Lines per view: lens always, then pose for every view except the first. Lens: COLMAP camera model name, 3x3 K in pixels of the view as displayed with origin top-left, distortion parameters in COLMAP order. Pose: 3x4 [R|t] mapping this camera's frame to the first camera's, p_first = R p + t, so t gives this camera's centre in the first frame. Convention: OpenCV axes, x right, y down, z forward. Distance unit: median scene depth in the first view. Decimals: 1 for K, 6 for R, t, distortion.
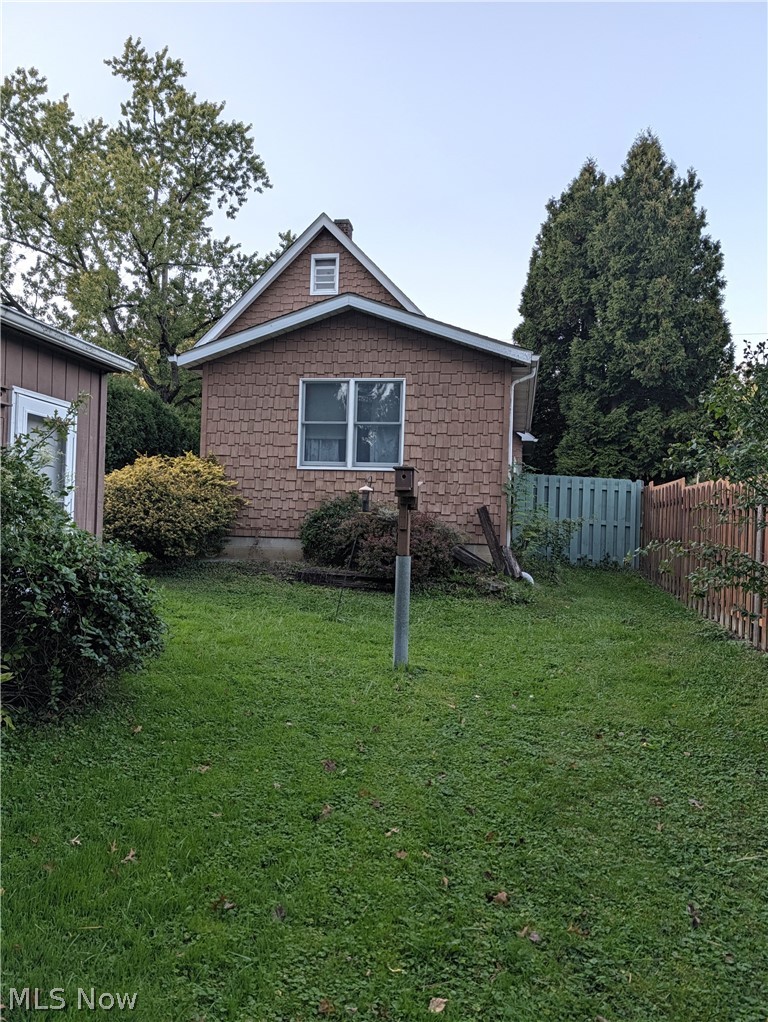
lens RADIAL K [[724.4, 0, 384.0], [0, 724.4, 511.0], [0, 0, 1]] dist [0.002292, 0.004994]
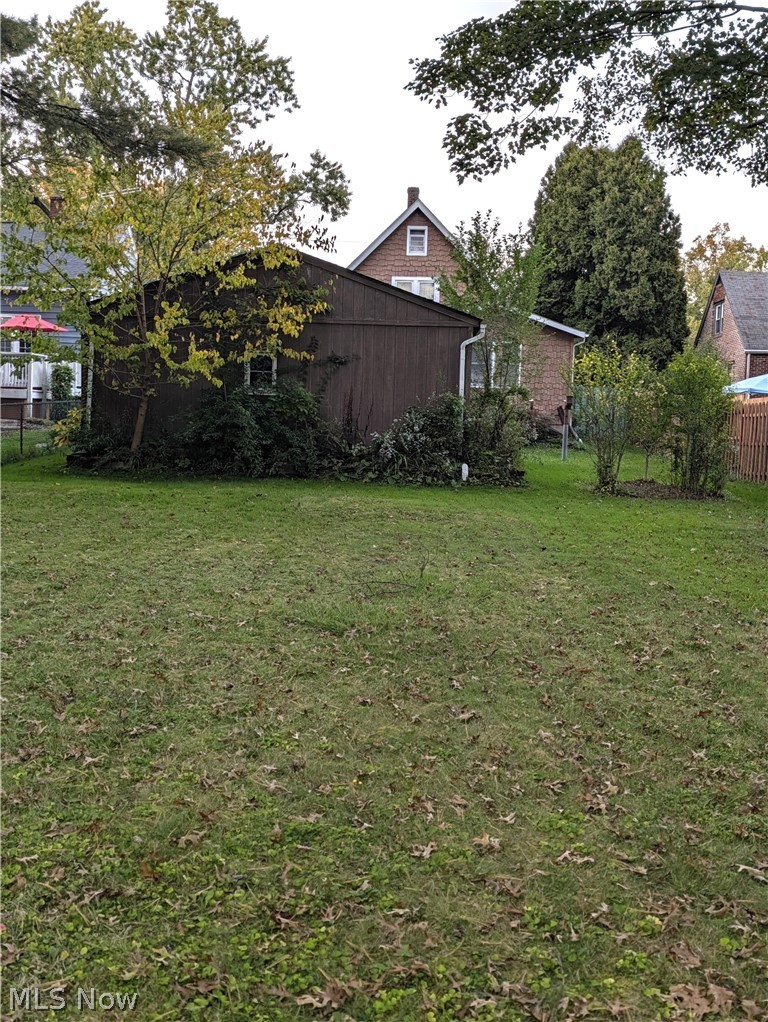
lens RADIAL K [[1020.3, 0, 384.0], [0, 1020.3, 511.0], [0, 0, 1]] dist [-0.003170, -0.015133]
pose [[0.989455, -0.016919, 0.143849, -0.408957], [0.000463, 0.993518, 0.113672, -0.023298], [-0.144840, -0.112406, 0.983049, -0.947750]]
